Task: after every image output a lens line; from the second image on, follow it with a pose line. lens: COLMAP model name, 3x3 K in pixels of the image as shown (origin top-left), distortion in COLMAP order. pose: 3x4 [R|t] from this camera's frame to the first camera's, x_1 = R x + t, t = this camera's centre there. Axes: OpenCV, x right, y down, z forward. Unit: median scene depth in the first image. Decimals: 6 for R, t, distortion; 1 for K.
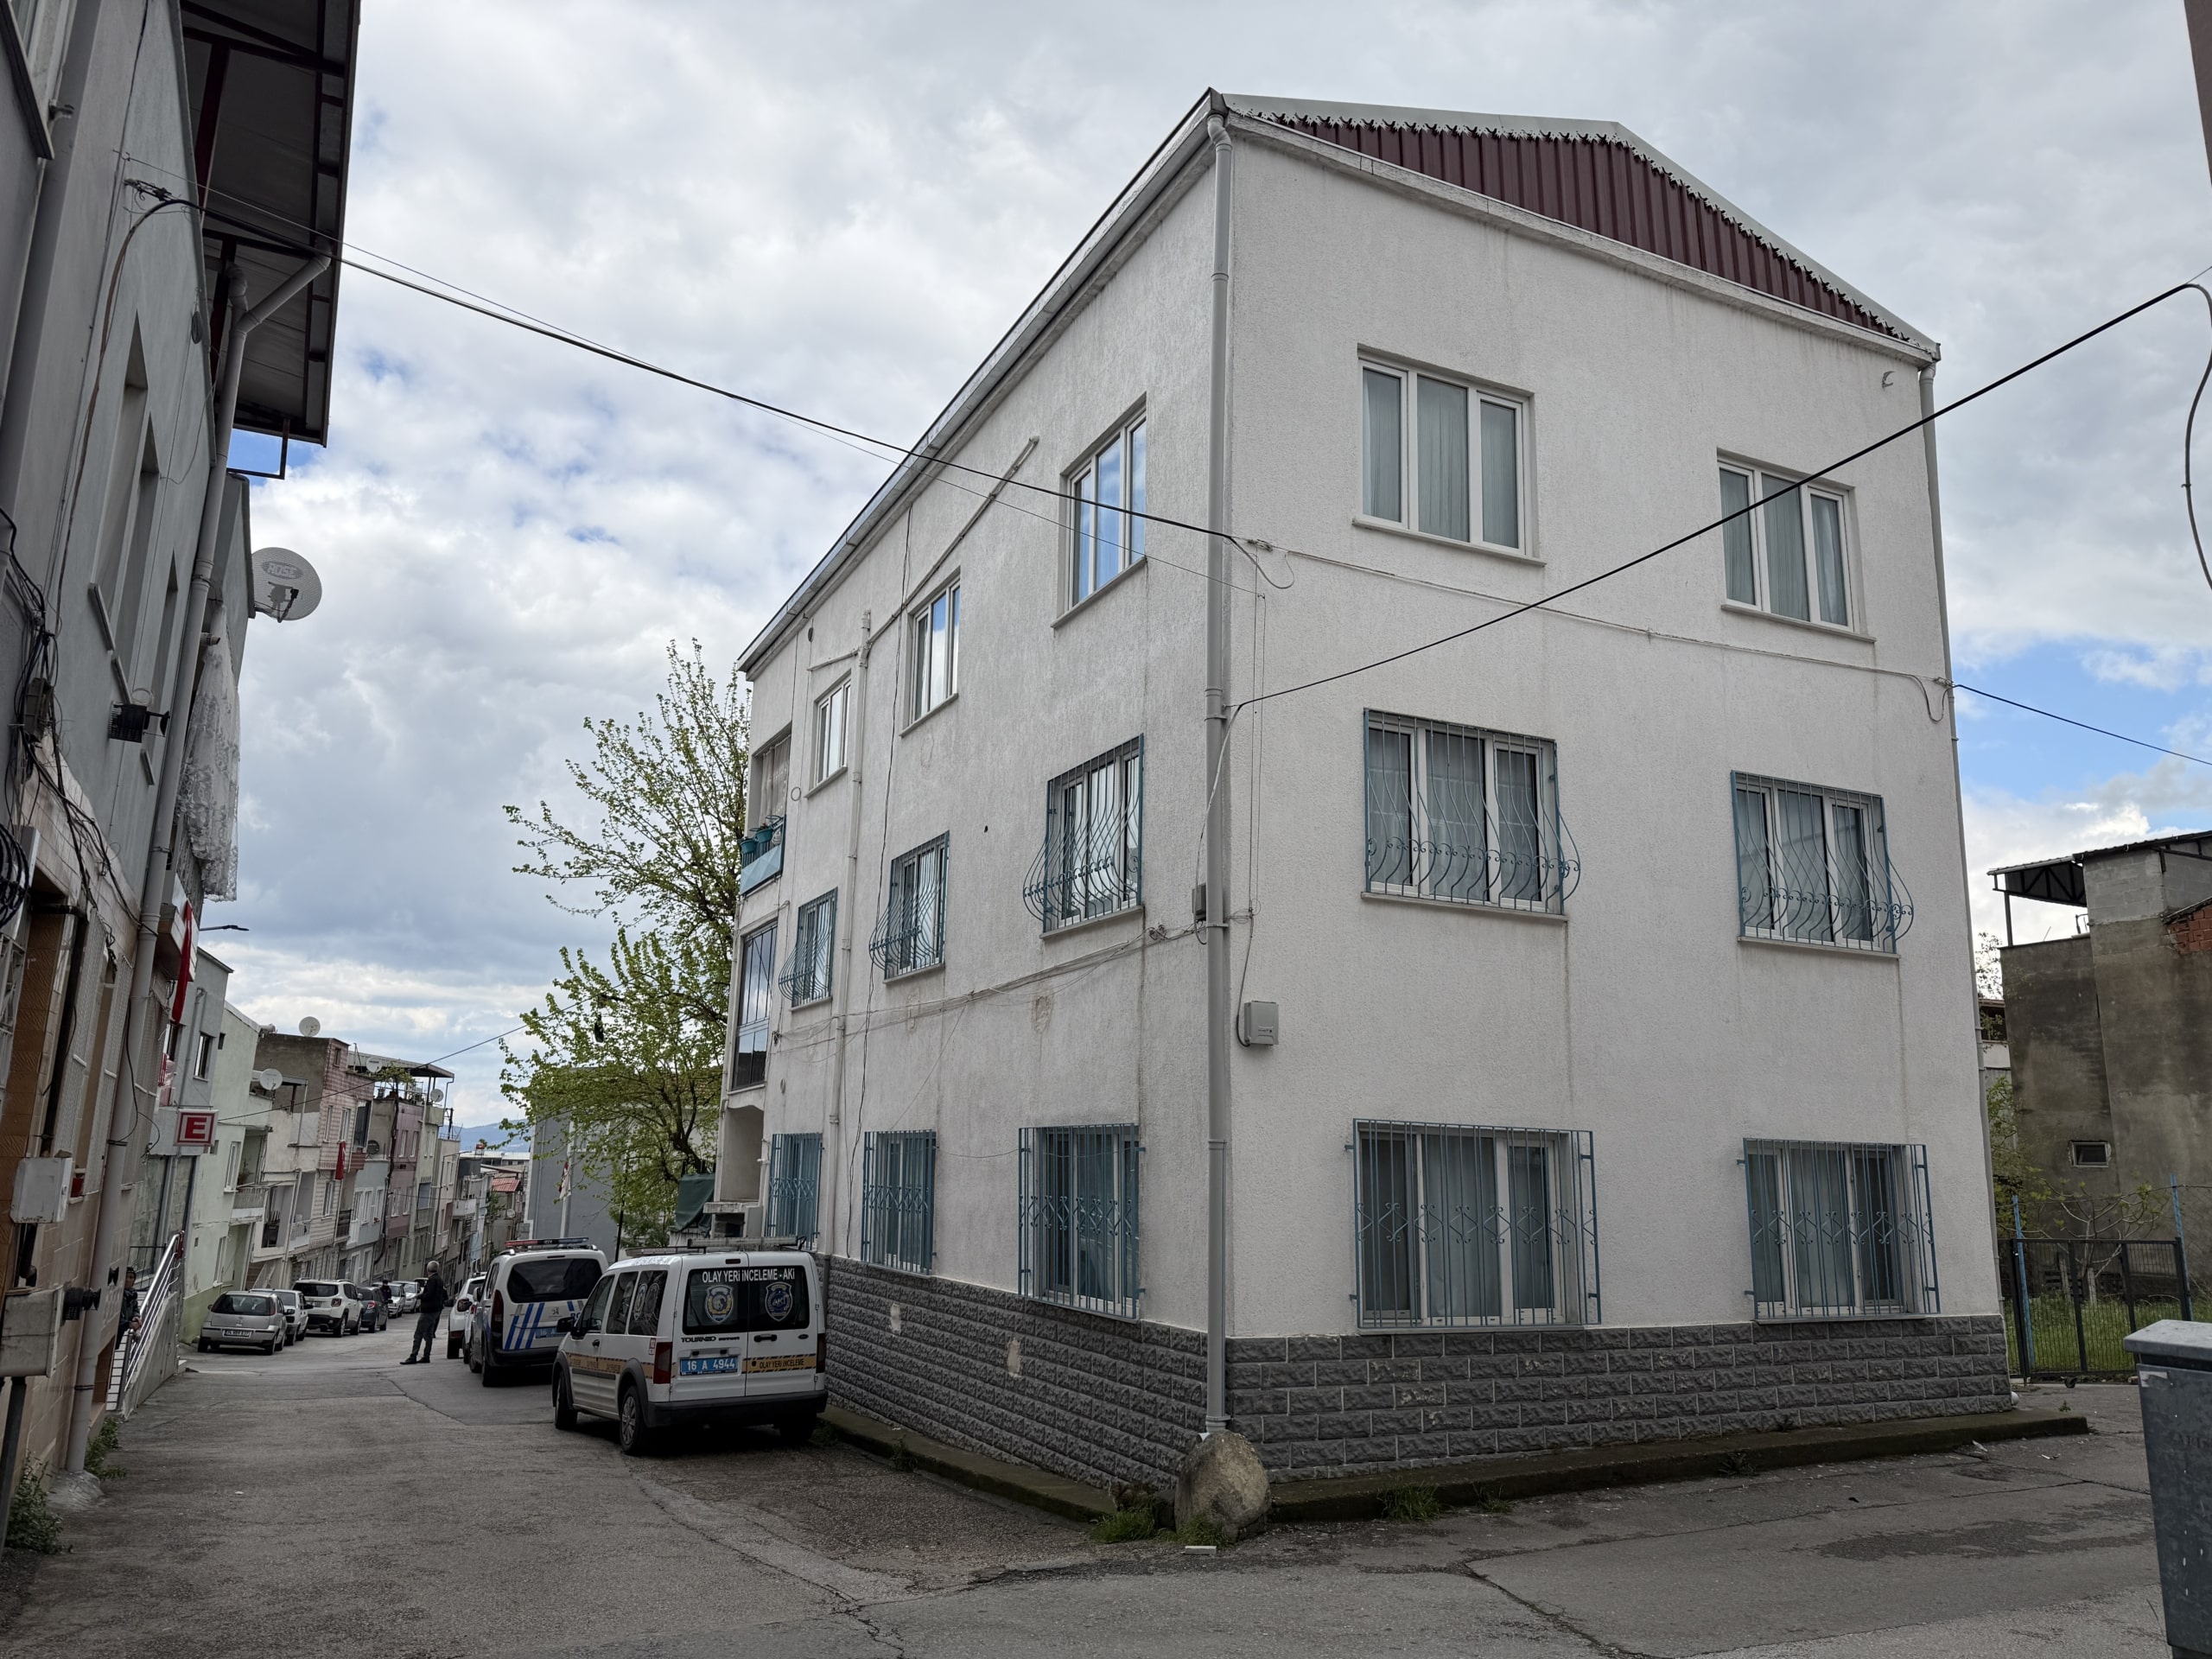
lens RADIAL K [[1563.6, 0, 1106.0], [0, 1563.6, 829.5], [0, 0, 1]] dist [0.056425, -0.085819]
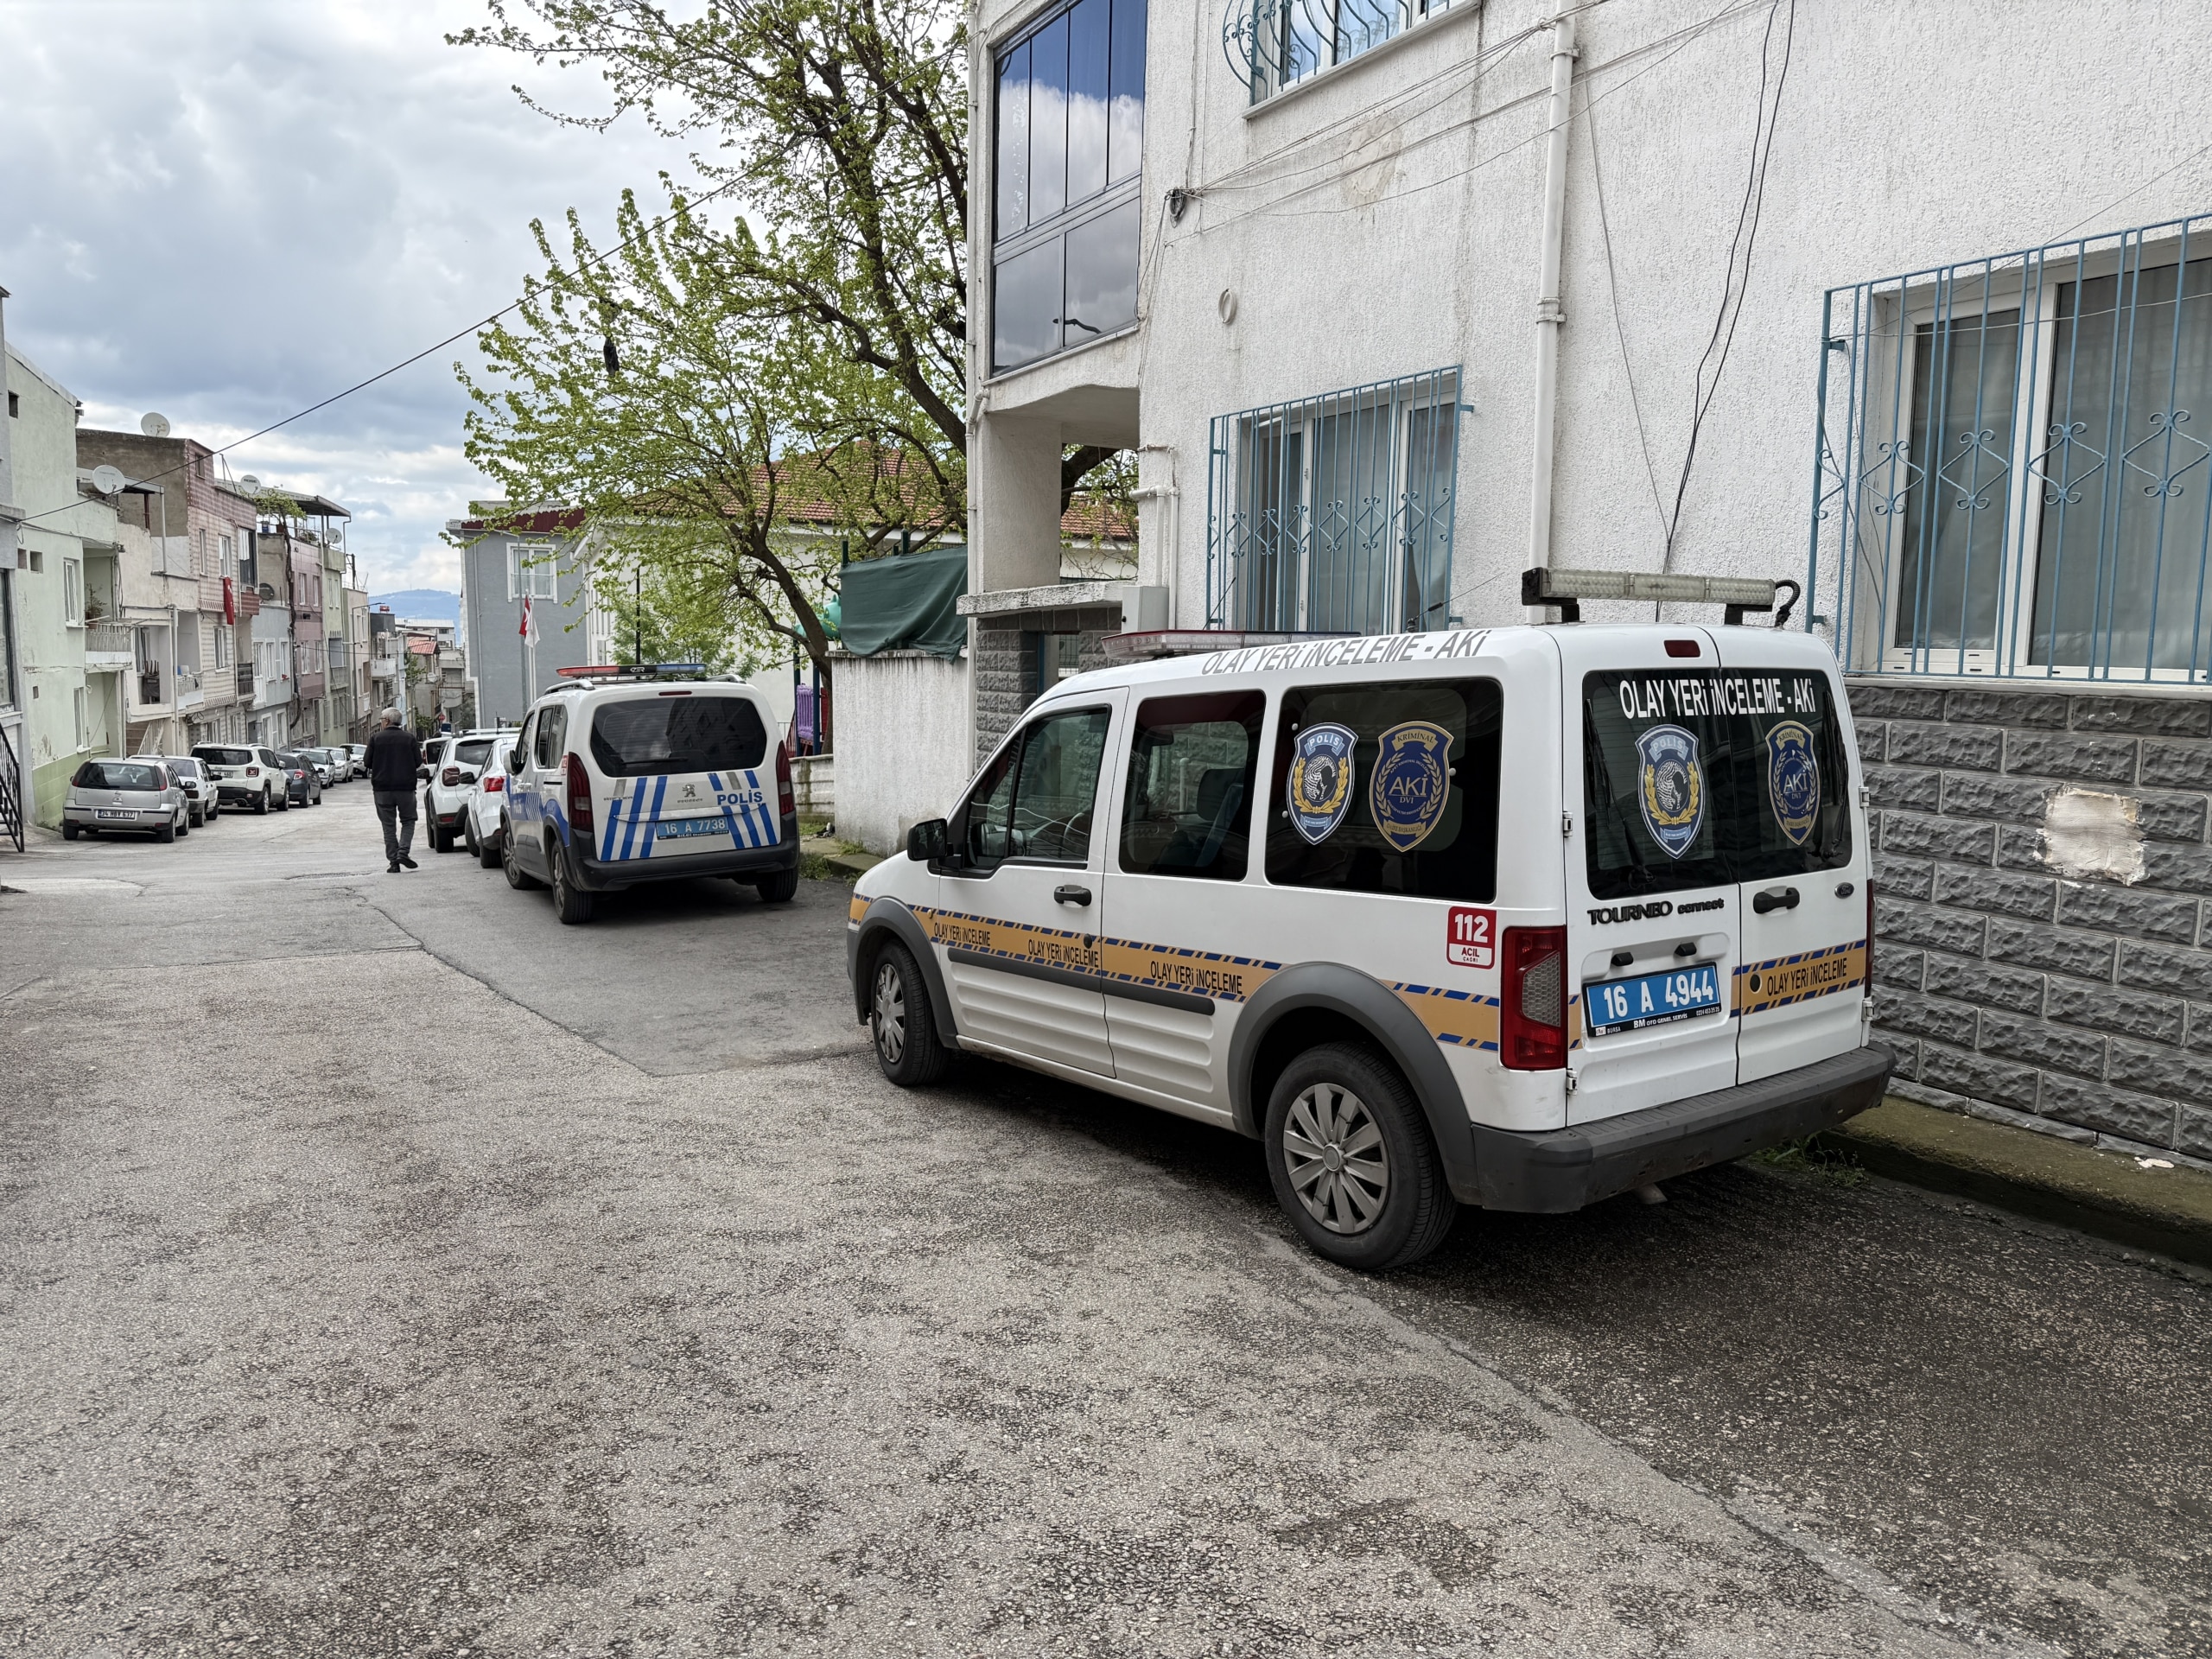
lens RADIAL K [[1538.4, 0, 1106.0], [0, 1538.4, 829.5], [0, 0, 1]] dist [0.005955, 0.003063]
pose [[0.997587, -0.007250, 0.069054, -0.125889], [-0.015670, 0.945371, 0.325620, 0.075573], [-0.067643, -0.325916, 0.942976, 0.256226]]
